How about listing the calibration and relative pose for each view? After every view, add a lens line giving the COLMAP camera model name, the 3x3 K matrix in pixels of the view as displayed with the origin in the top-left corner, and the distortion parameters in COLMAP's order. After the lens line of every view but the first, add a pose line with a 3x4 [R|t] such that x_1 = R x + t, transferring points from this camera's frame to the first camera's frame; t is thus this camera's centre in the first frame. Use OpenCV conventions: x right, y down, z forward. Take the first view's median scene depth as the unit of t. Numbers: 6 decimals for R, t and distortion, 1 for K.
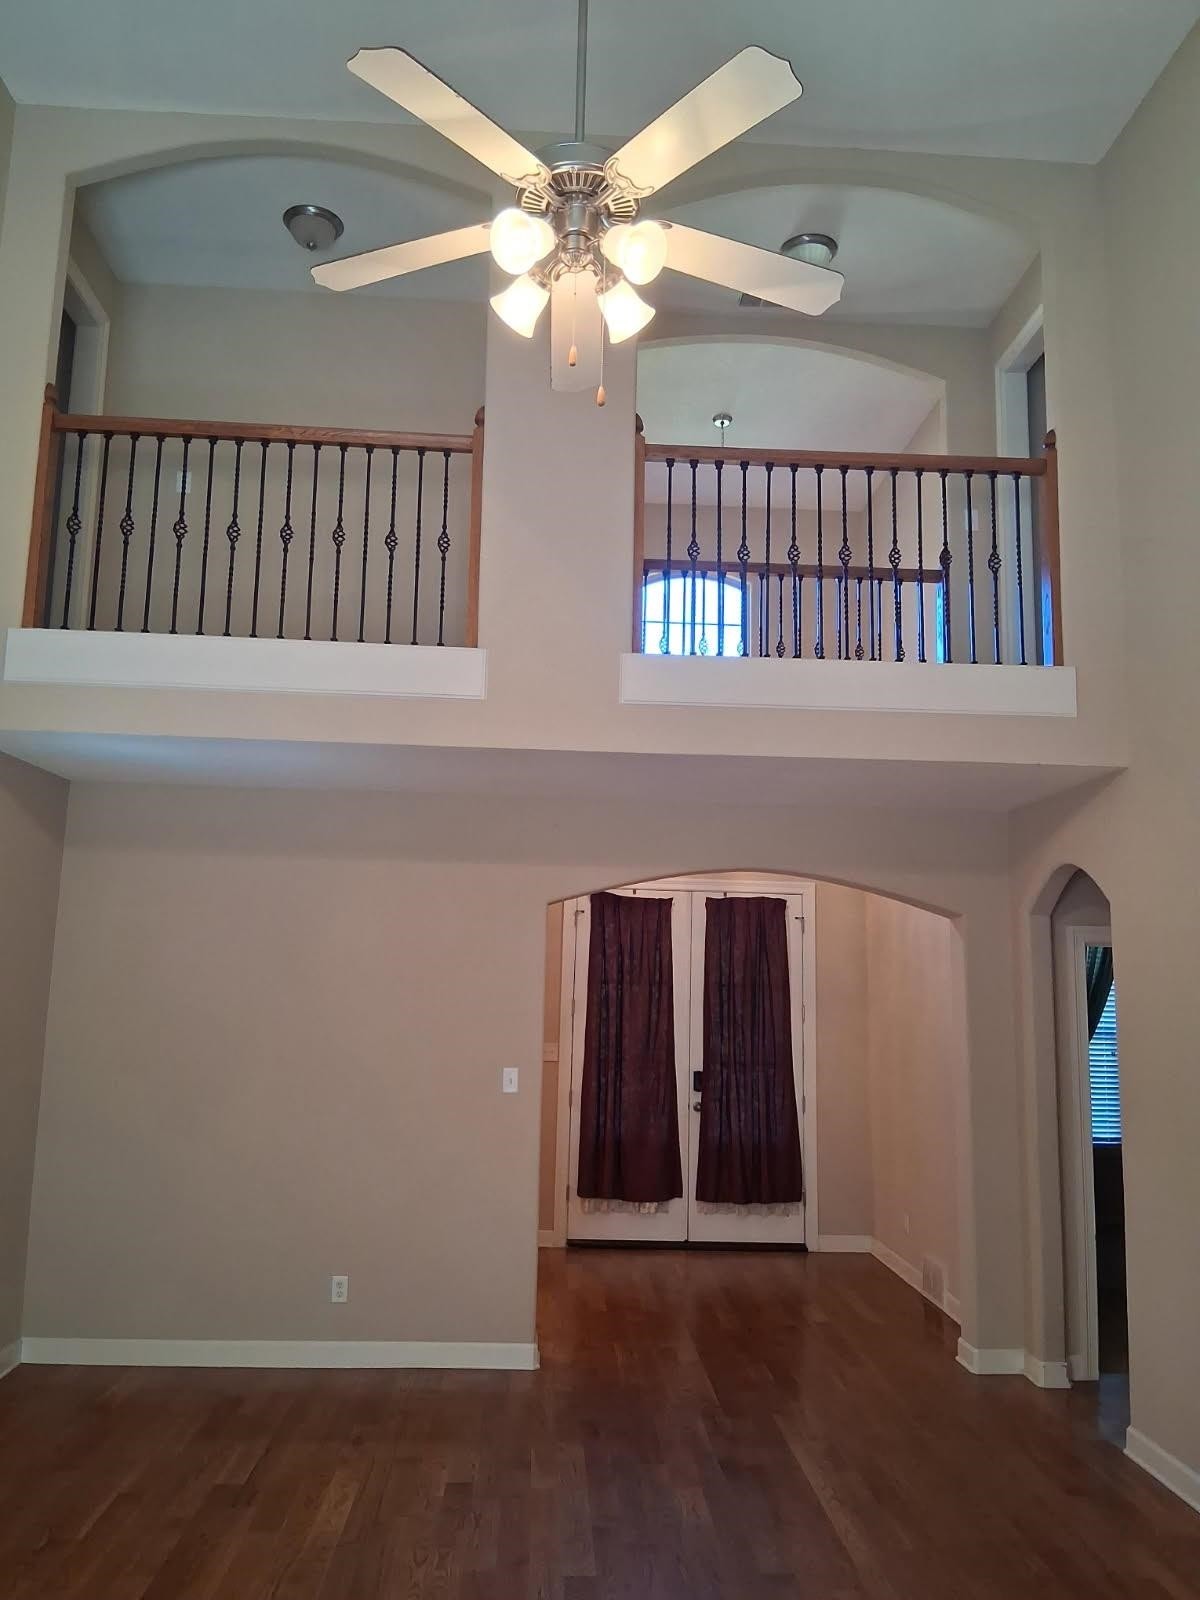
lens RADIAL K [[1208.7, 0, 600.2], [0, 1208.7, 799.1], [0, 0, 1]] dist [0.036001, -0.024804]
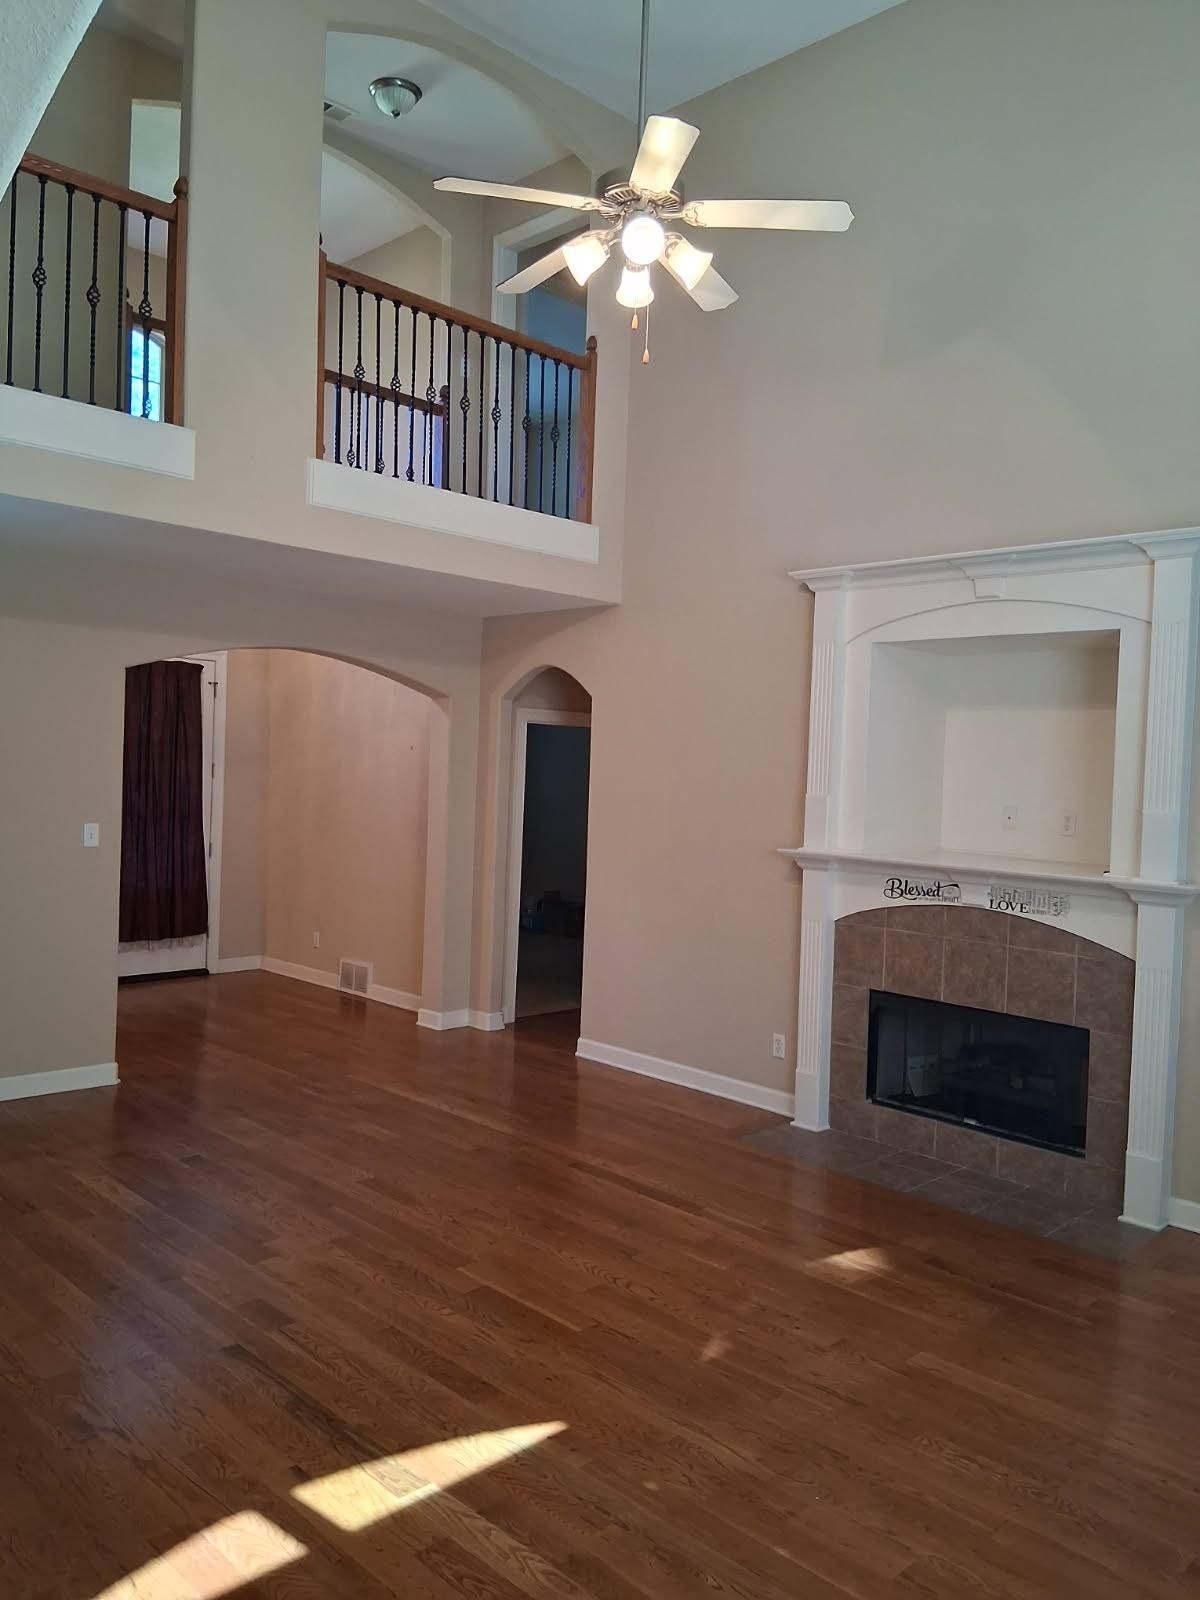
lens RADIAL K [[1208.7, 0, 596.5], [0, 1208.7, 795.1], [0, 0, 1]] dist [0.036001, -0.024804]
pose [[0.737317, -0.012505, 0.675431, -0.426213], [-0.122421, 0.980801, 0.151796, -0.013355], [-0.664362, -0.194609, 0.721631, -0.040182]]
